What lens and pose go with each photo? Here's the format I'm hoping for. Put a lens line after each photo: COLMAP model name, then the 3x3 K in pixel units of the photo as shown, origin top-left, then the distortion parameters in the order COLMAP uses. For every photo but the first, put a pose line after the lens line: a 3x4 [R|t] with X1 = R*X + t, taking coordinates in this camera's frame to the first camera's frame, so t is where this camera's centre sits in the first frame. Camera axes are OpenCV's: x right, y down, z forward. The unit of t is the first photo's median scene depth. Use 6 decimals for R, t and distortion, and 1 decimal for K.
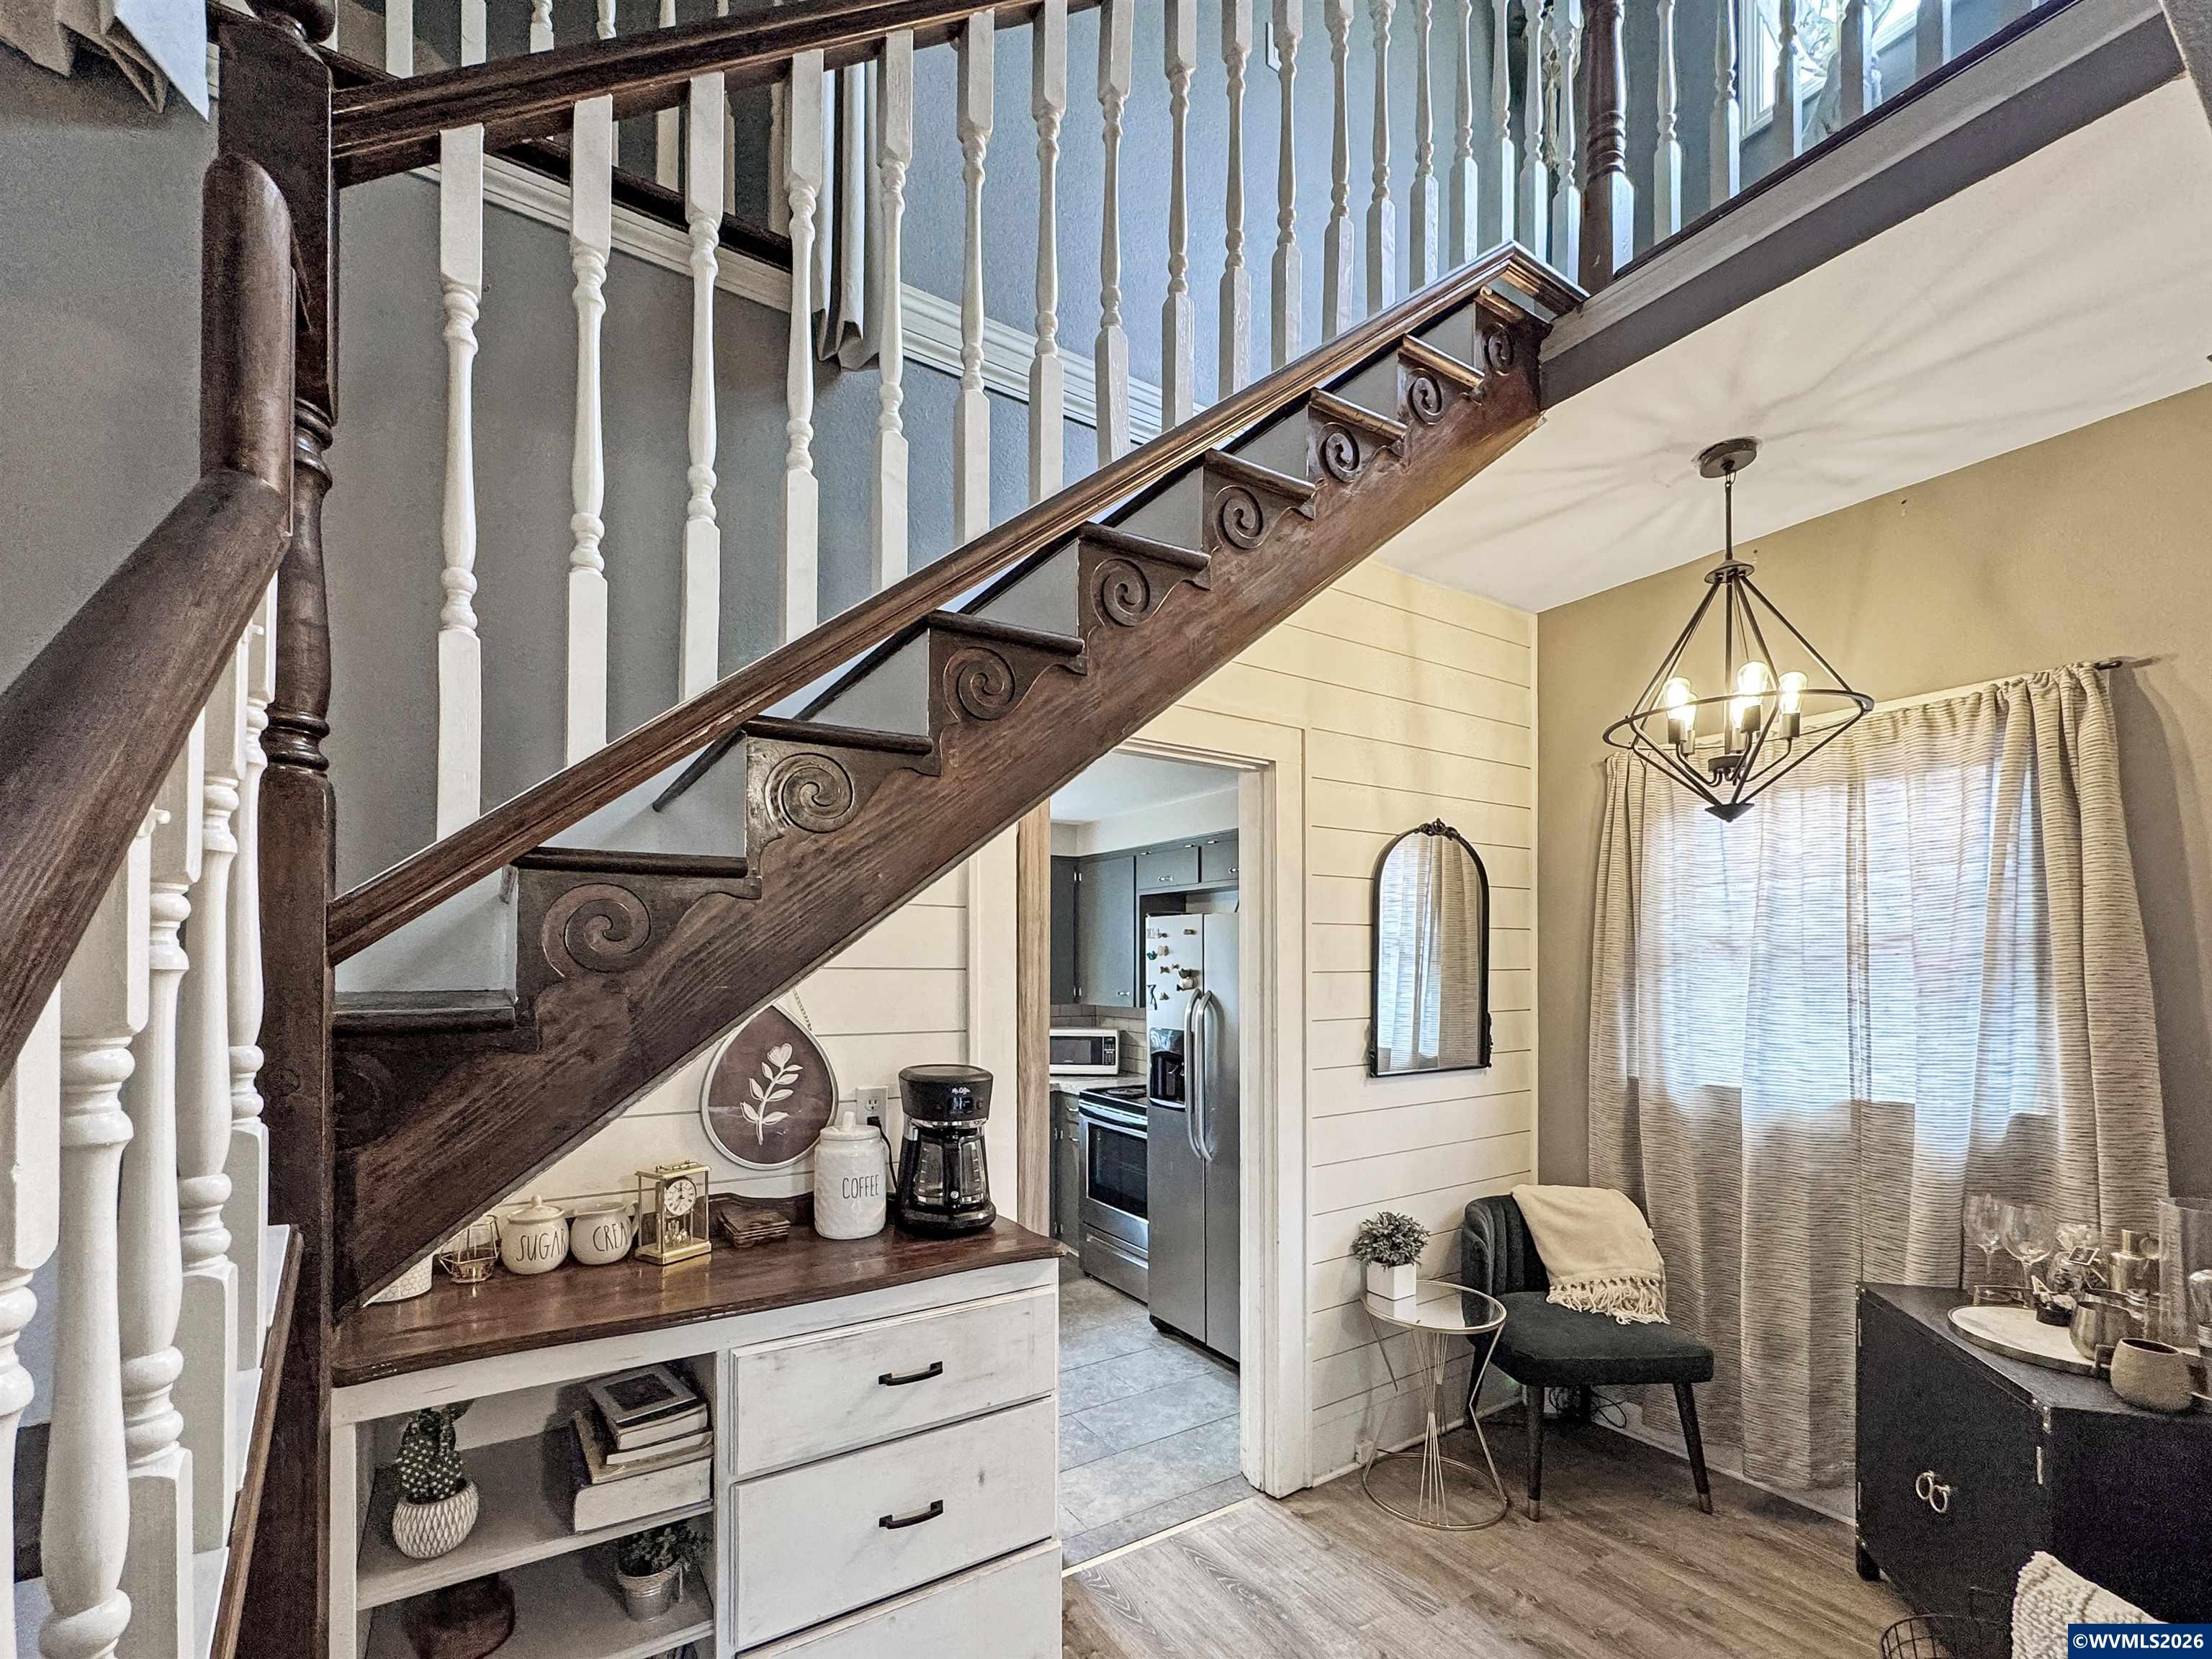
lens RADIAL K [[904.7, 0, 1047.9], [0, 904.7, 836.2], [0, 0, 1]] dist [-0.003616, 0.000707]
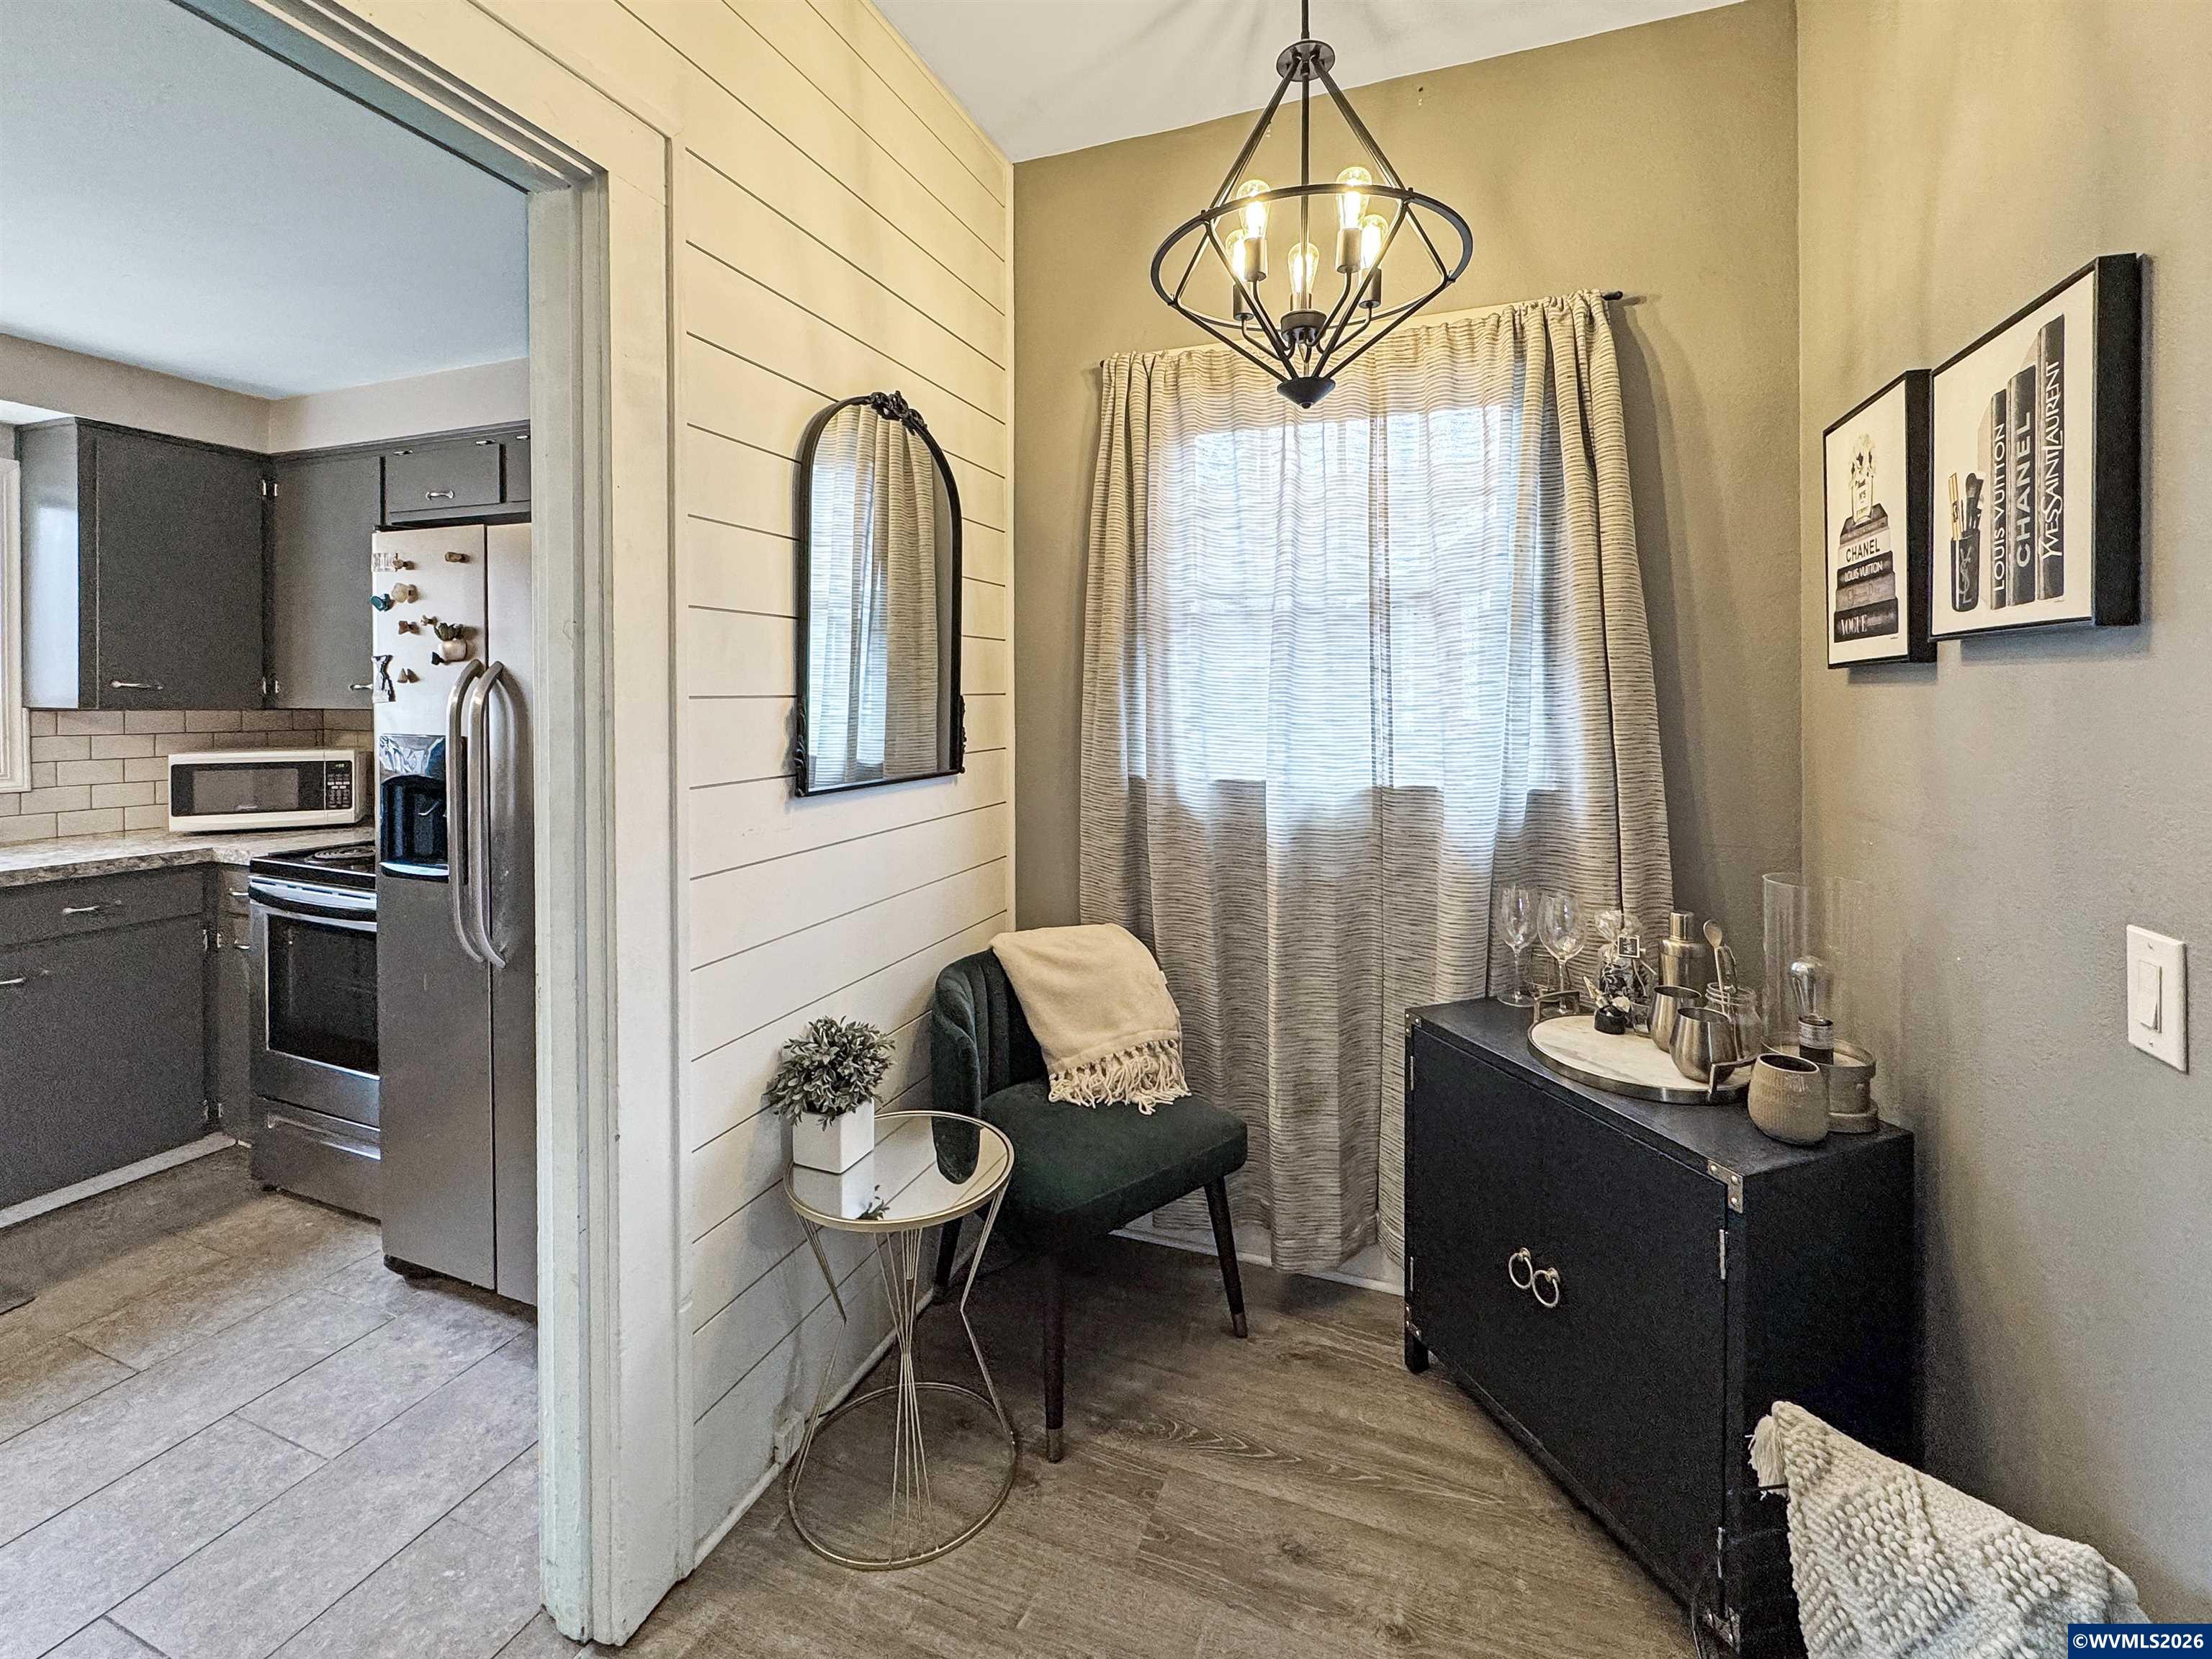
lens RADIAL K [[904.7, 0, 1047.9], [0, 904.7, 836.2], [0, 0, 1]] dist [-0.003616, 0.000707]
pose [[0.802563, -0.085614, 0.590392, 0.155947], [-0.089066, 0.961362, 0.260483, 0.137290], [-0.589881, -0.261638, 0.763928, 0.497529]]
